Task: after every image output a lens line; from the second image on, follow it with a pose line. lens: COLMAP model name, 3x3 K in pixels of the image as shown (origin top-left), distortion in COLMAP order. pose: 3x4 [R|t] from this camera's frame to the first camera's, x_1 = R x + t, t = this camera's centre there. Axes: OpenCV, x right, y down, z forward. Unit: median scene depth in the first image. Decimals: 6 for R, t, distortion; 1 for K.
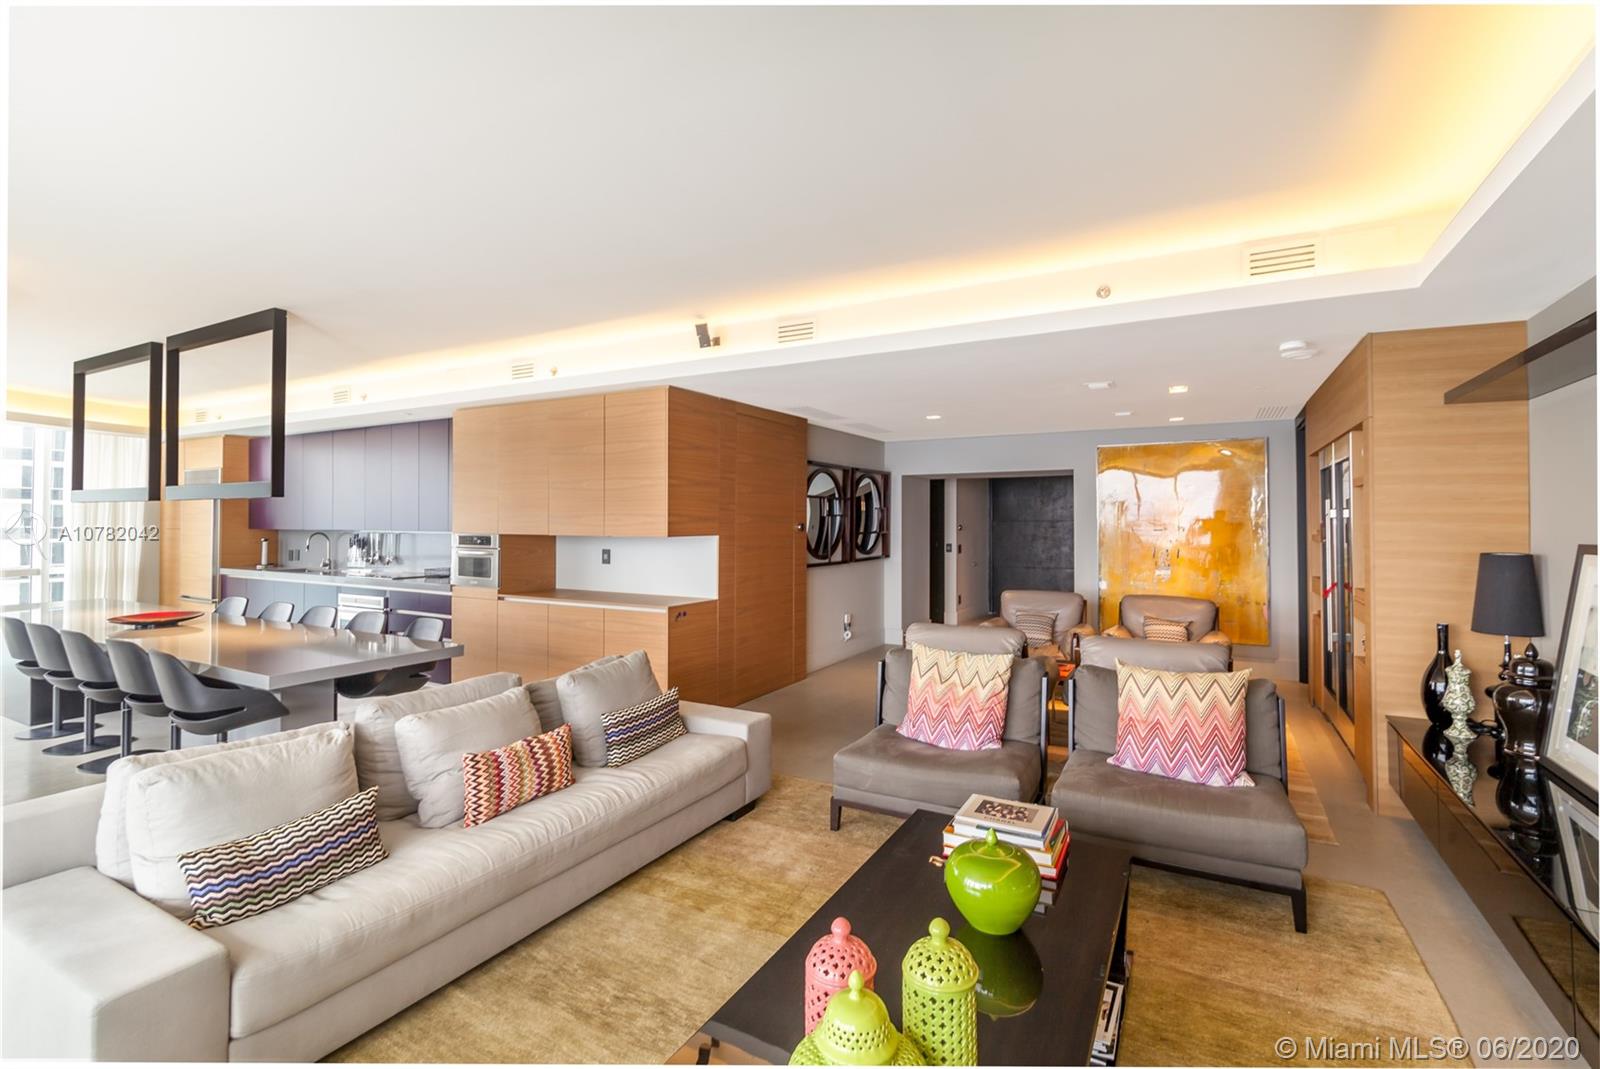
lens RADIAL K [[732.6, 0, 796.8], [0, 732.6, 509.2], [0, 0, 1]] dist [0.000736, -0.000109]
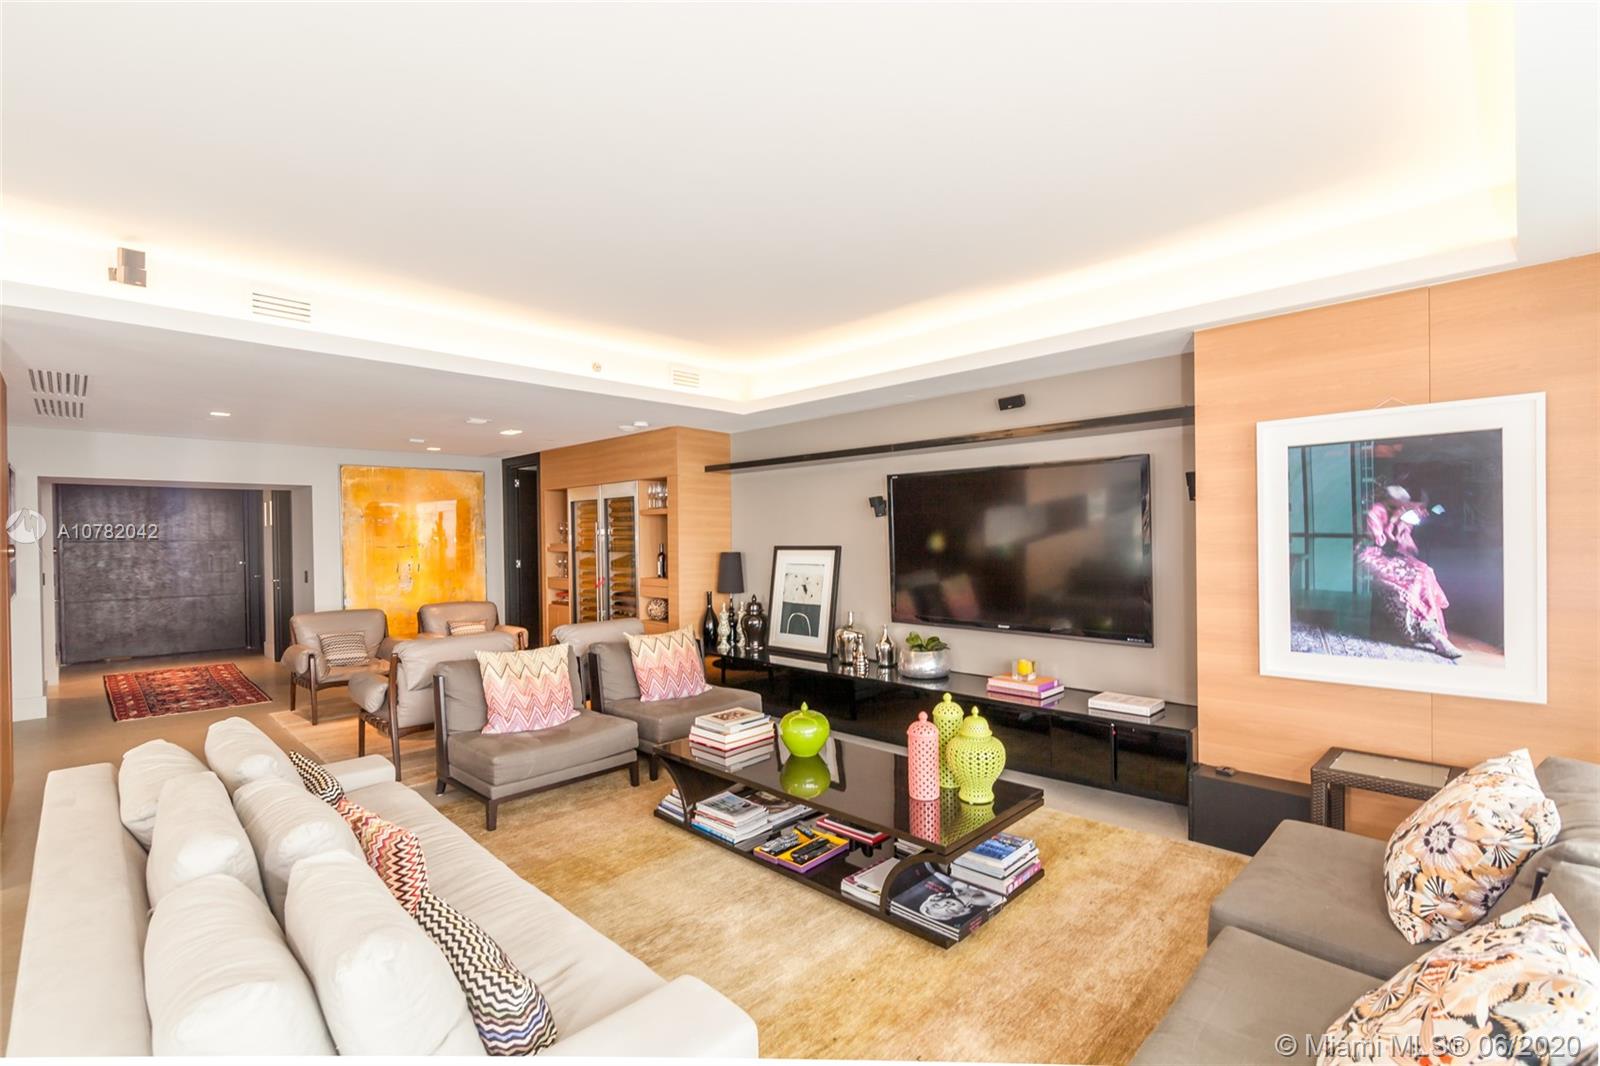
lens RADIAL K [[724.8, 0, 800.0], [0, 724.8, 533.0], [0, 0, 1]] dist [-0.000255, -0.000054]
pose [[0.262628, 0.001550, 0.964896, -0.810681], [-0.006736, 0.999977, 0.000228, 0.007244], [-0.964874, -0.006560, 0.262633, 0.292914]]
